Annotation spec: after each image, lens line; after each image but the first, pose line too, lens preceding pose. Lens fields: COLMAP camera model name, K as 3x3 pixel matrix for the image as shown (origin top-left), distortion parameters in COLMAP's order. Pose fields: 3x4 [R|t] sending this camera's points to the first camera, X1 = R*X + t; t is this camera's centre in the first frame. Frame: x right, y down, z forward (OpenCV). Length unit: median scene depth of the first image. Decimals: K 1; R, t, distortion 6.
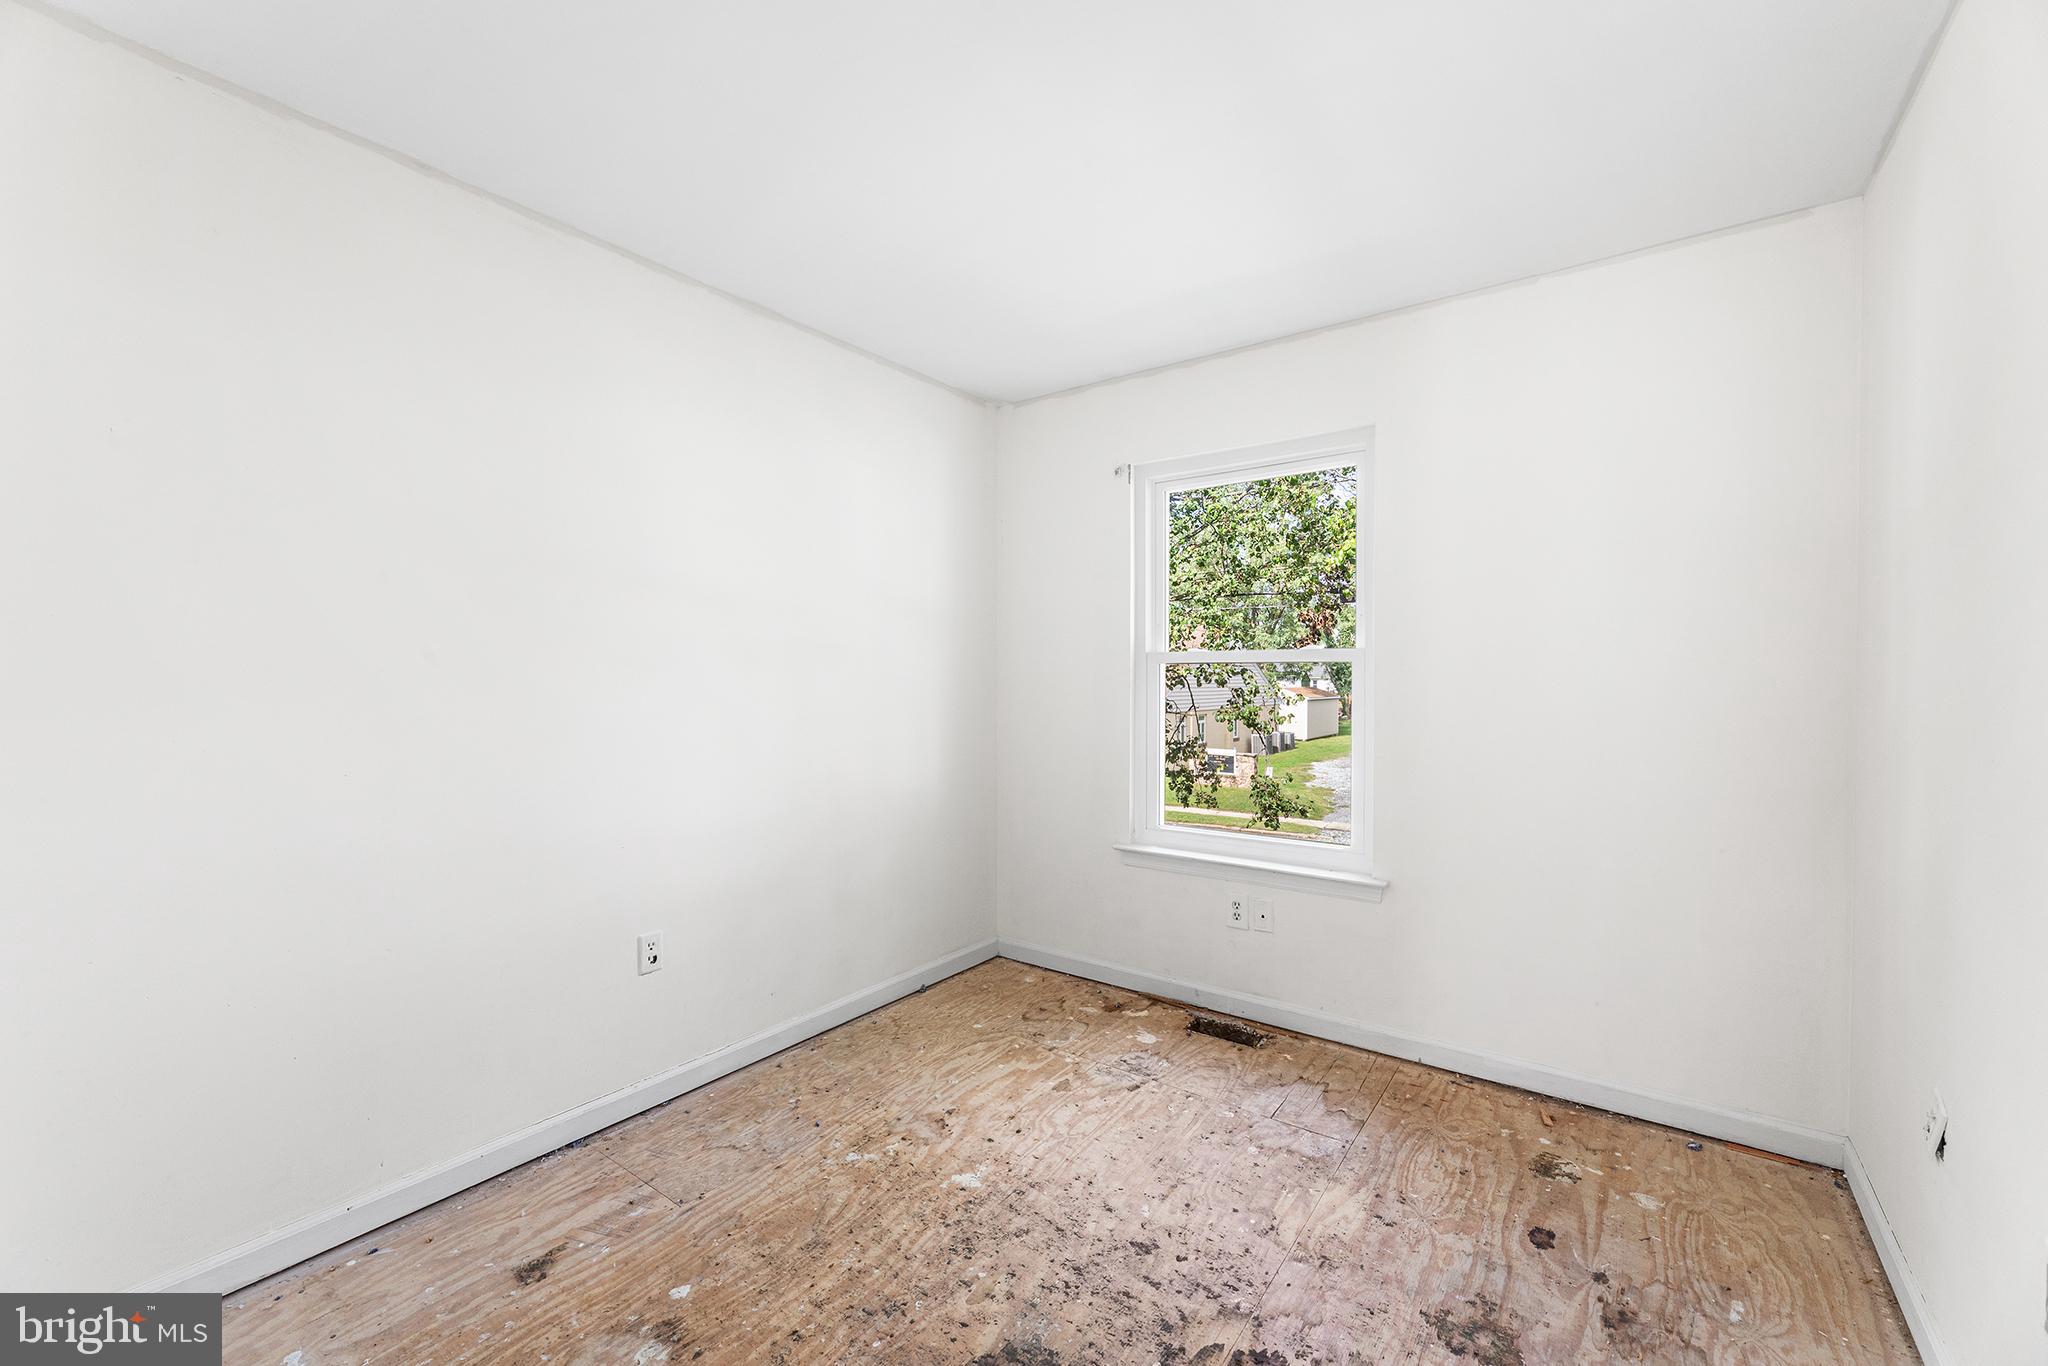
lens RADIAL K [[834.1, 0, 1030.4], [0, 834.1, 688.7], [0, 0, 1]] dist [0.001926, -0.000039]
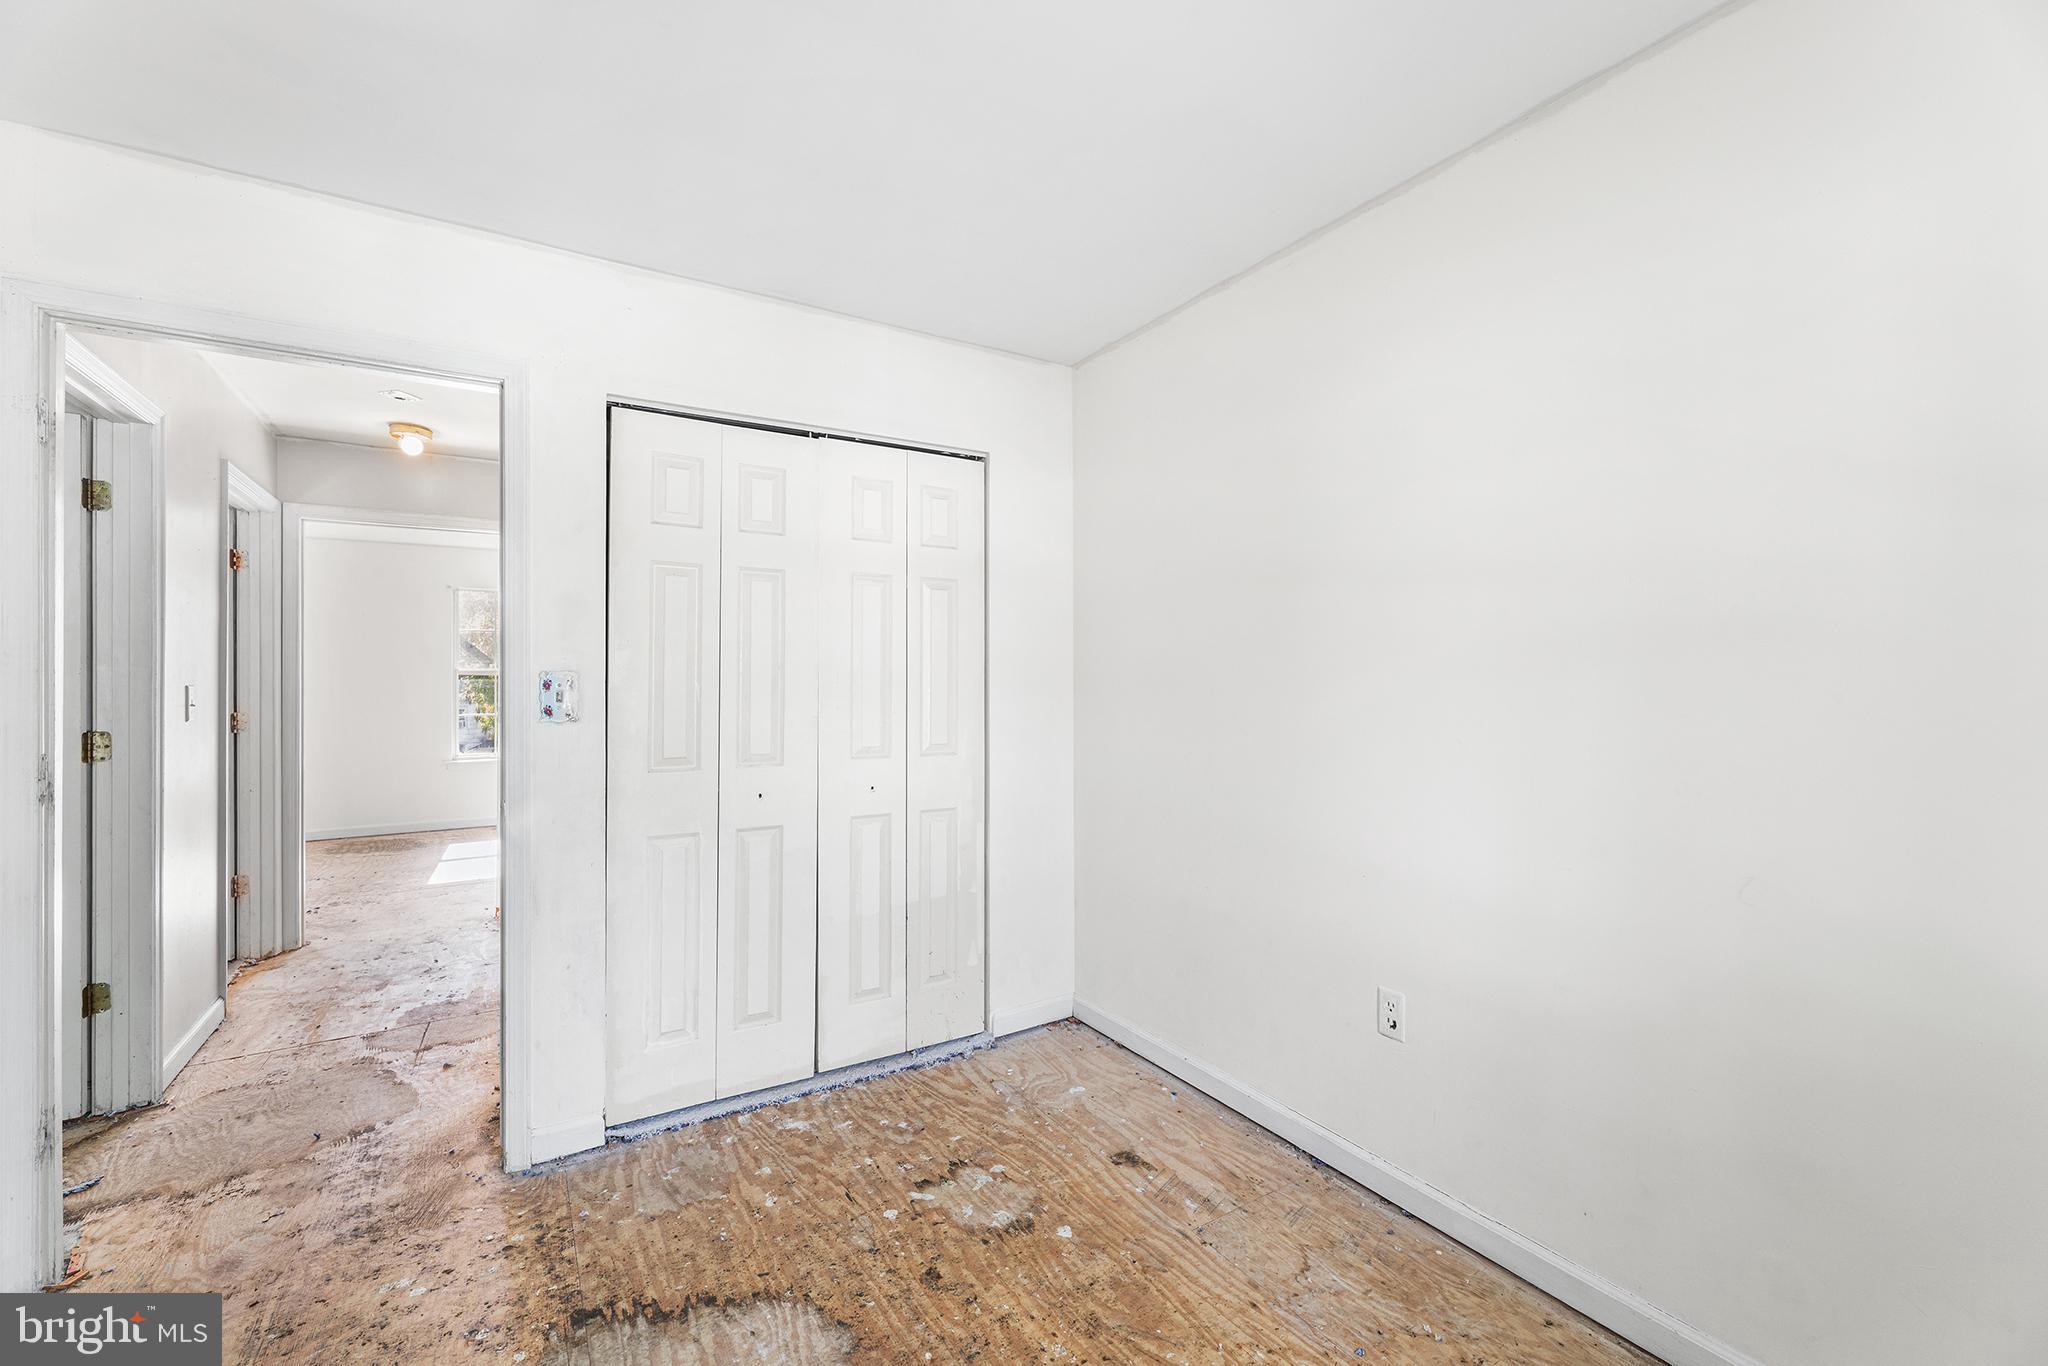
lens RADIAL K [[834.1, 0, 1018.3], [0, 834.1, 676.3], [0, 0, 1]] dist [0.001926, -0.000039]
pose [[-0.382084, -0.003222, -0.924122, 0.565107], [-0.009955, 0.999950, 0.000630, -0.023846], [0.924074, 0.009440, -0.382097, 1.190143]]
